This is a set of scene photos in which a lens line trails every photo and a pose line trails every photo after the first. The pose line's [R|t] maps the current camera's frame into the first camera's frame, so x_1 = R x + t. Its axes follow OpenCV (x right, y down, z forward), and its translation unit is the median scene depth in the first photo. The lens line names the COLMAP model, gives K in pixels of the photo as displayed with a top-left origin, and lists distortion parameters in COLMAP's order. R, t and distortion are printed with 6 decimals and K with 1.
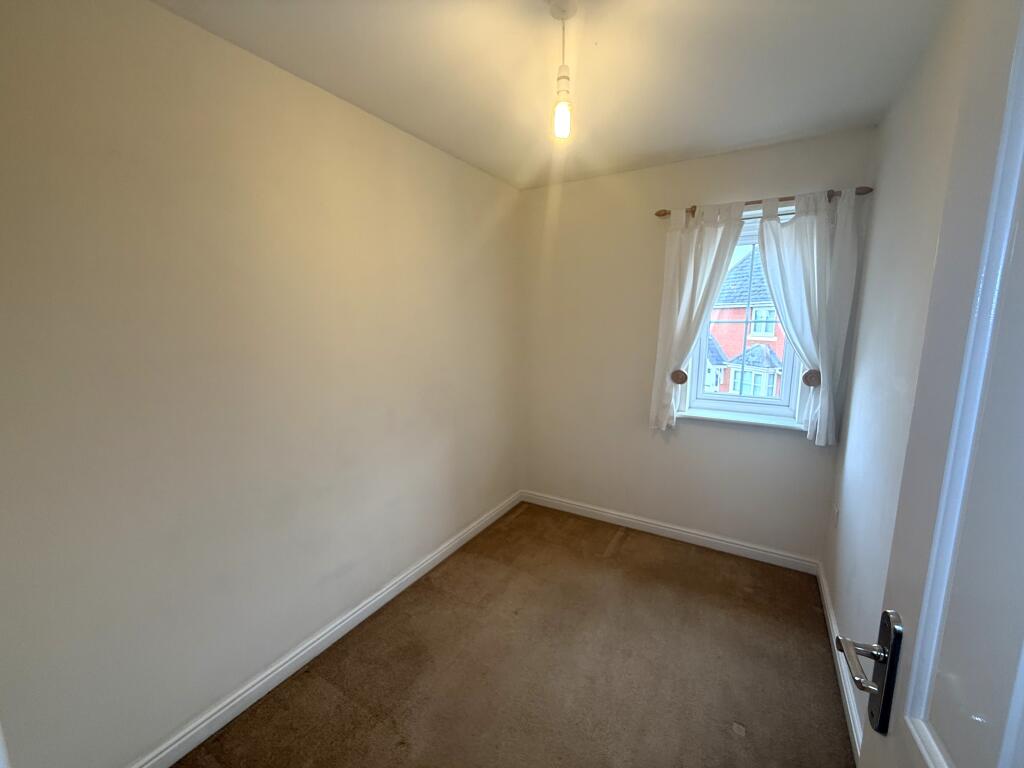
lens RADIAL K [[409.0, 0, 512.0], [0, 409.0, 384.0], [0, 0, 1]] dist [0.000136, -0.000105]
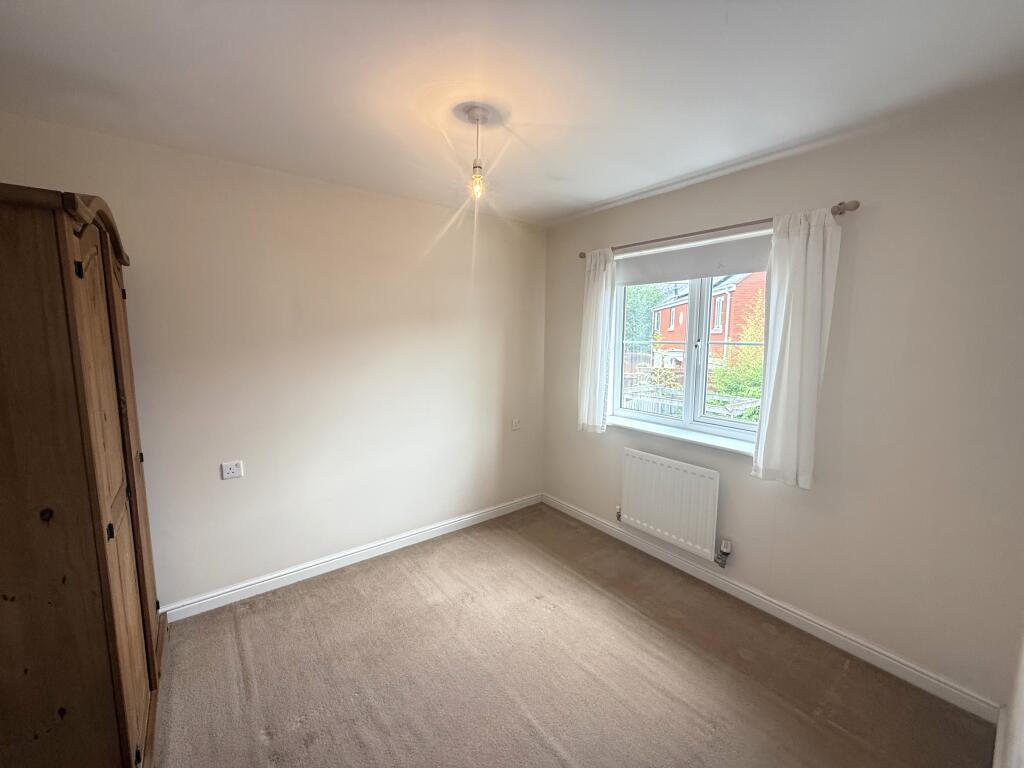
lens RADIAL K [[409.0, 0, 512.0], [0, 409.0, 384.0], [0, 0, 1]] dist [0.000136, -0.000105]
pose [[0.945725, 0.034455, -0.323137, 0.522489], [-0.048351, 0.998214, -0.035073, 0.014419], [0.321351, 0.048793, 0.945702, -0.168181]]
